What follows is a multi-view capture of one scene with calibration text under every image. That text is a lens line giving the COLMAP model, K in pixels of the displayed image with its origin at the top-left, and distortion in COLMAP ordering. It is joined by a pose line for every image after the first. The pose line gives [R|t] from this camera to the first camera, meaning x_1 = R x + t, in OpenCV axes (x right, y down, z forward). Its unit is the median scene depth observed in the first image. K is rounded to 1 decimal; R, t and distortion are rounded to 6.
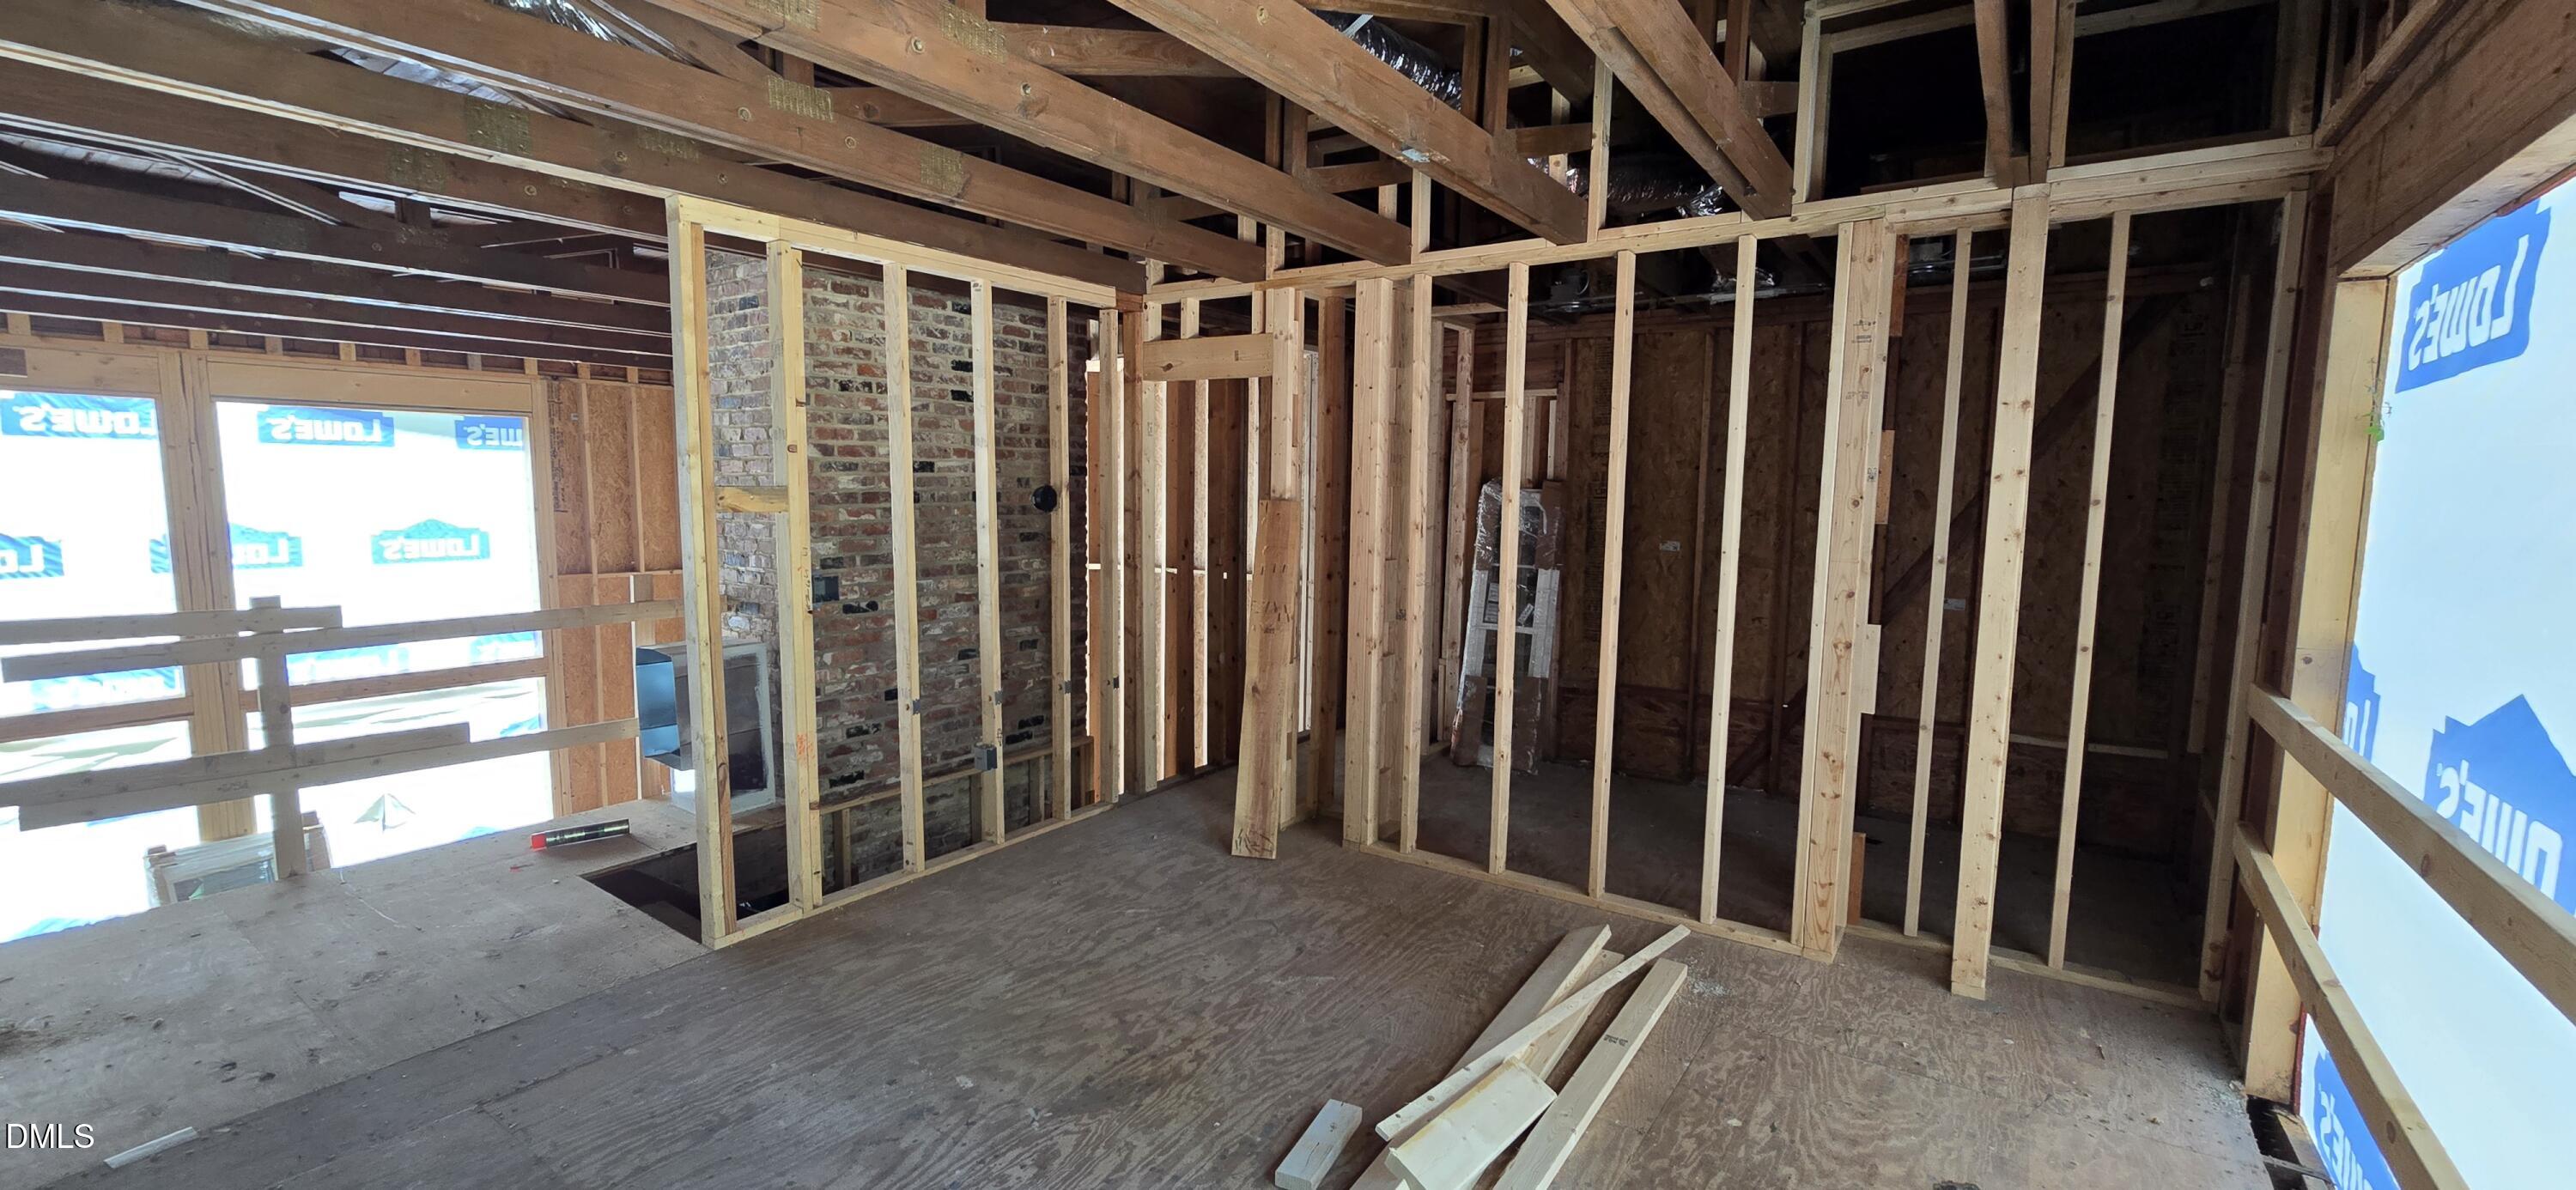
lens RADIAL K [[1052.4, 0, 1286.5], [0, 1052.4, 597.3], [0, 0, 1]] dist [-0.000176, -0.000316]
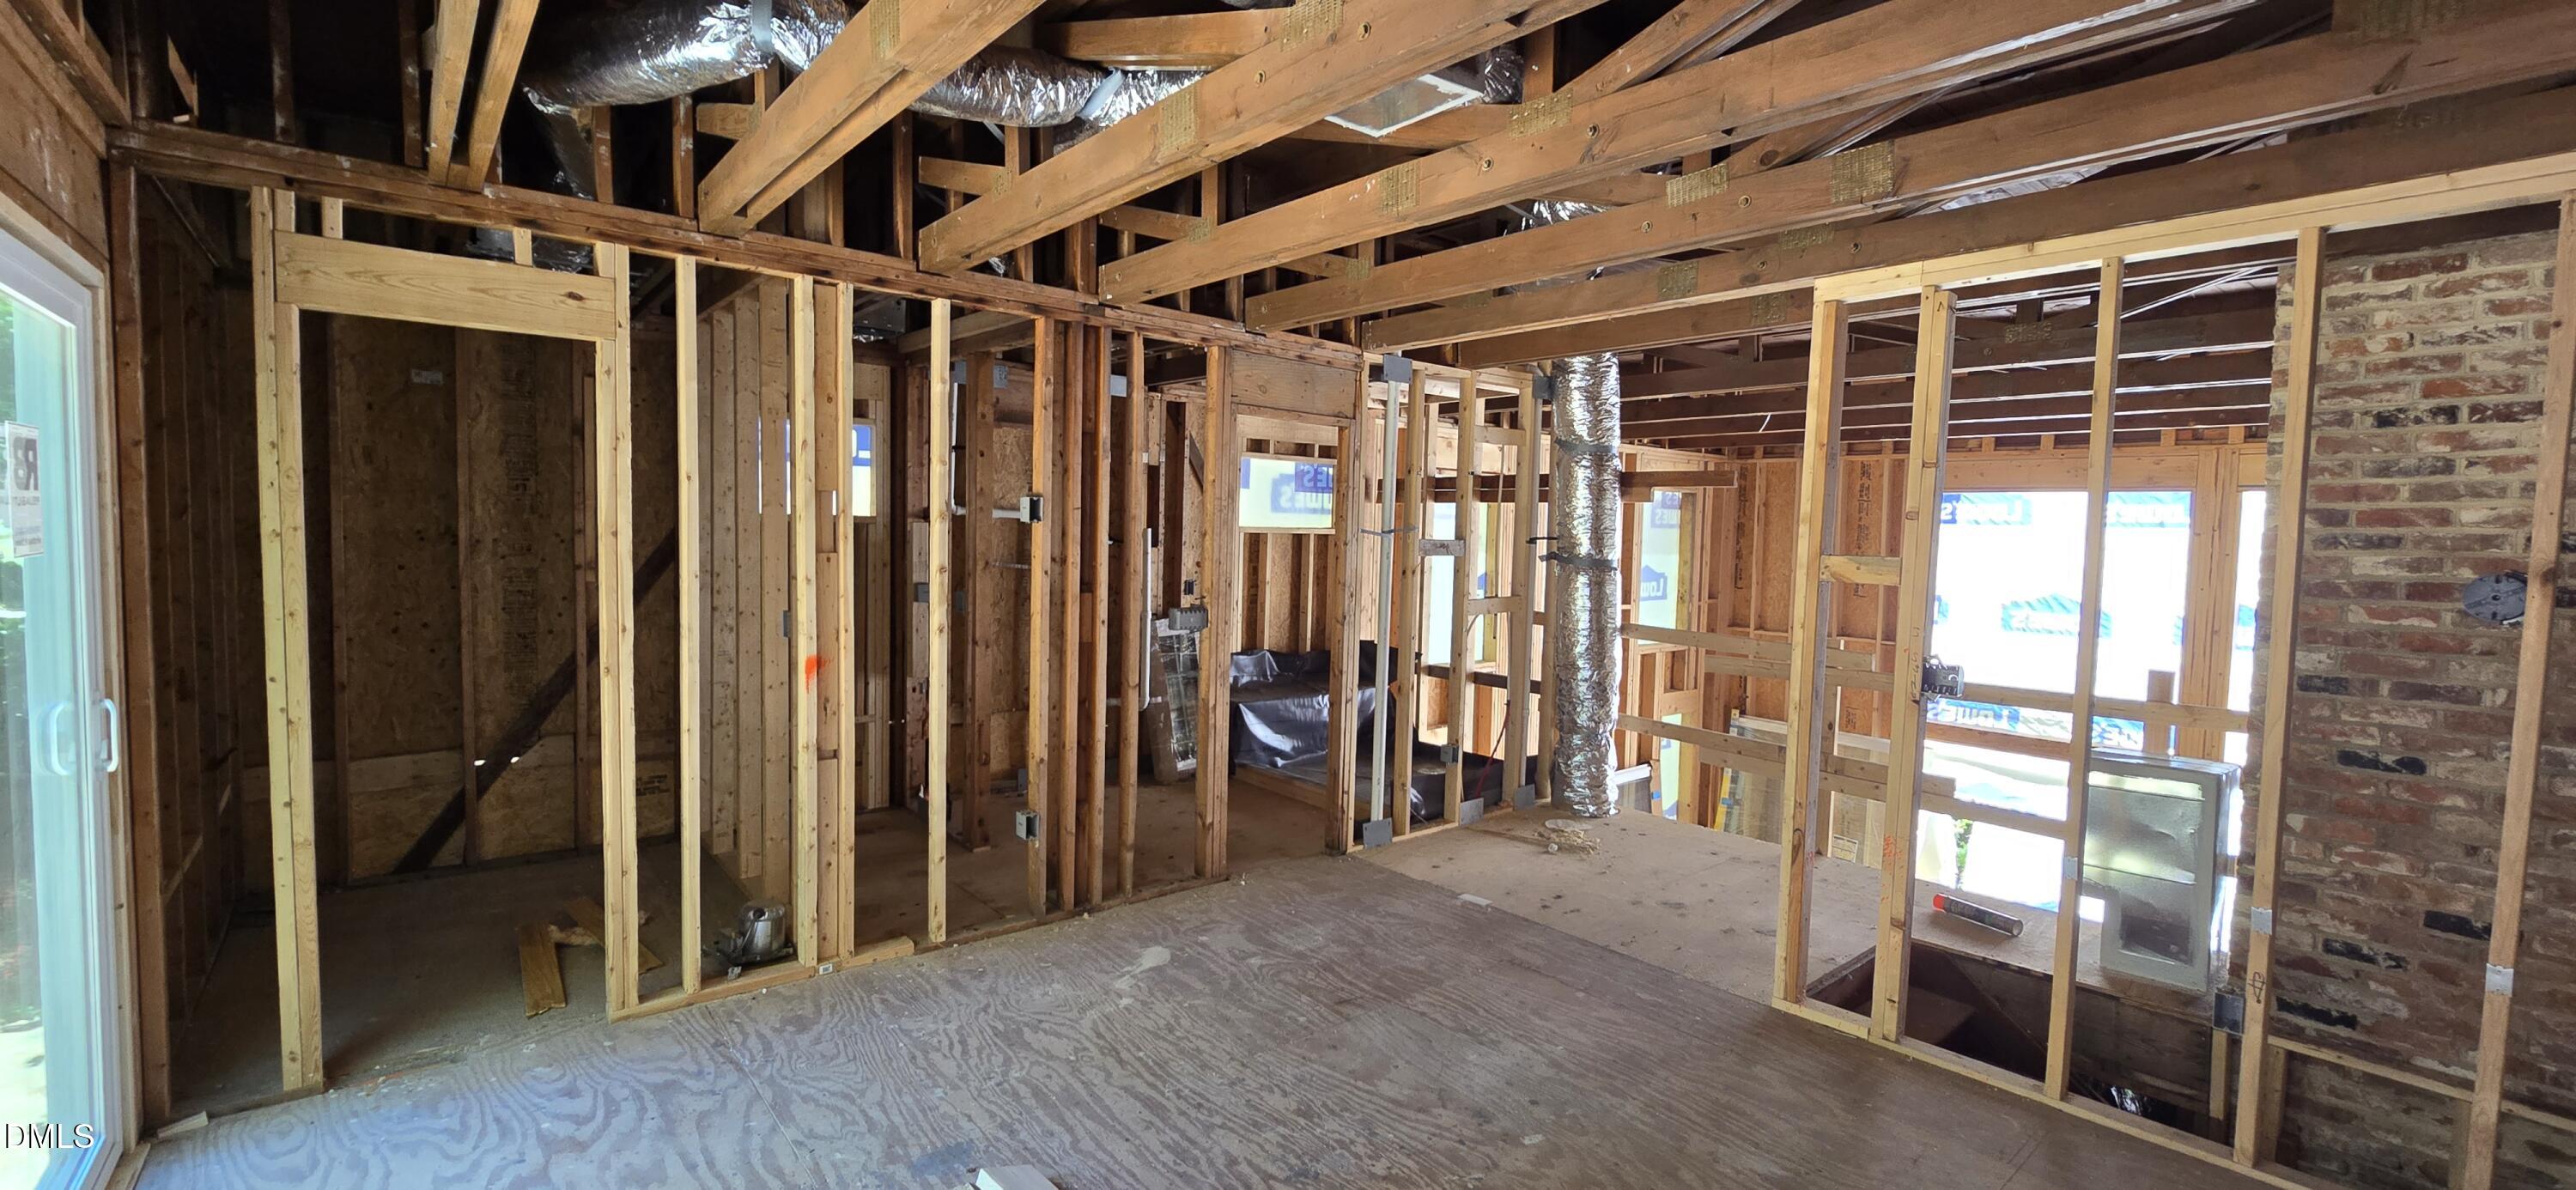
lens RADIAL K [[1057.4, 0, 1288.0], [0, 1057.4, 595.0], [0, 0, 1]] dist [0.000811, -0.000102]
pose [[-0.255238, 0.040070, -0.966047, 0.393176], [-0.132618, 0.988247, 0.076030, -0.053274], [0.957740, 0.147521, -0.246925, 0.531242]]
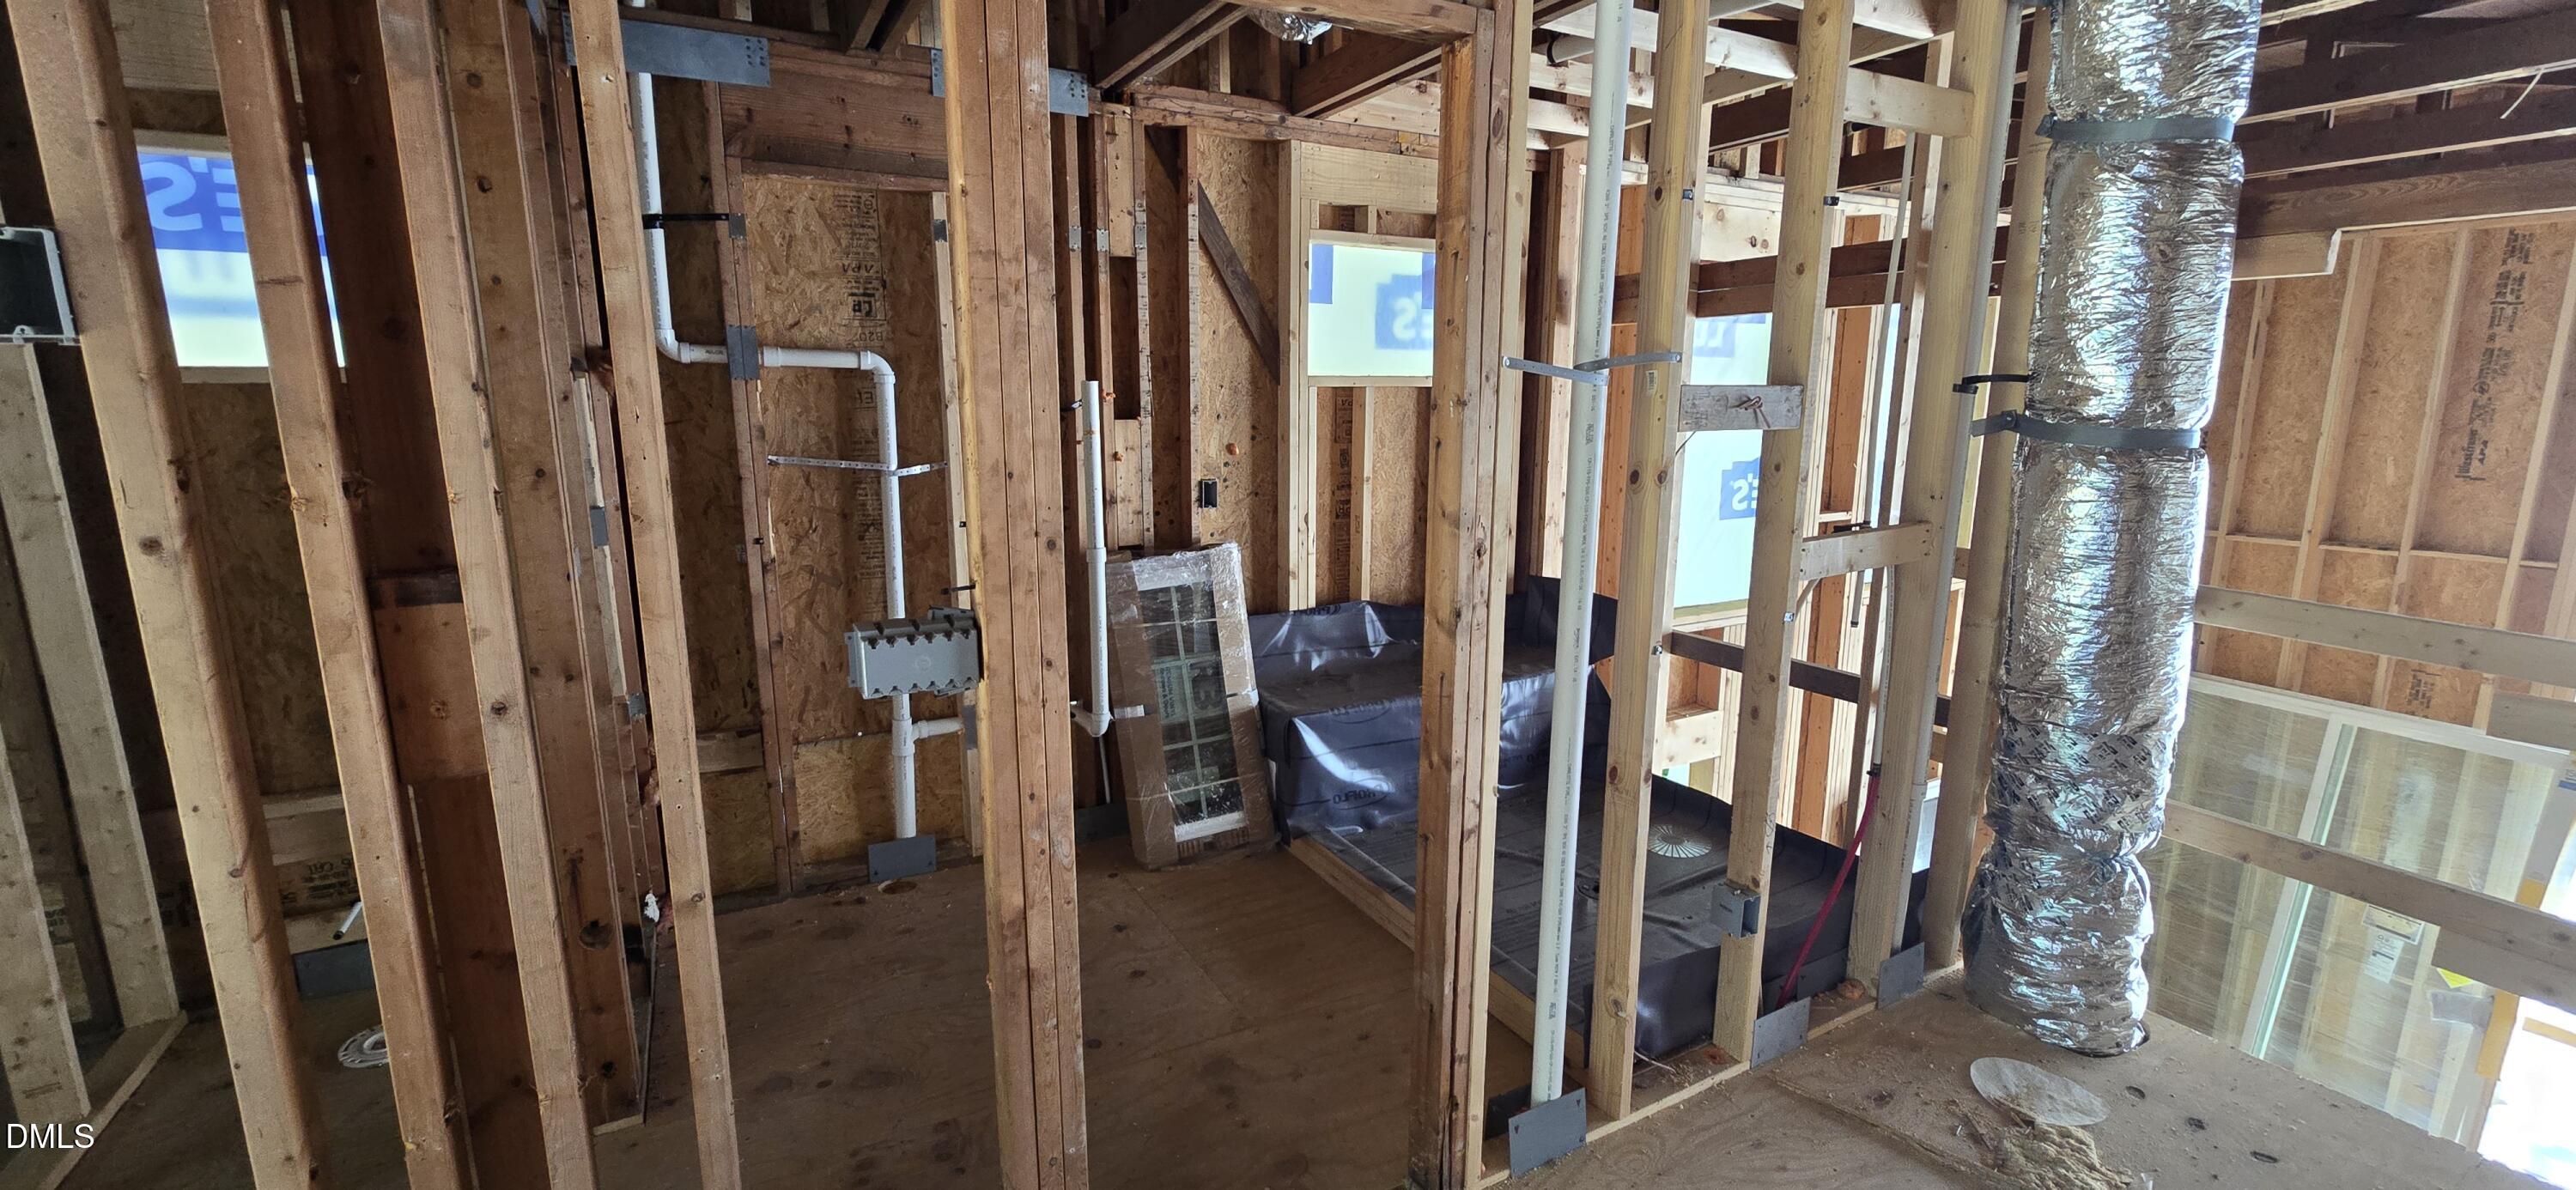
lens RADIAL K [[1052.4, 0, 1286.5], [0, 1052.4, 597.3], [0, 0, 1]] dist [-0.000176, -0.000316]
pose [[-0.439189, 0.159456, -0.884131, -0.272036], [-0.103452, 0.968600, 0.226079, -0.042473], [0.892419, 0.190756, -0.408902, 0.427126]]
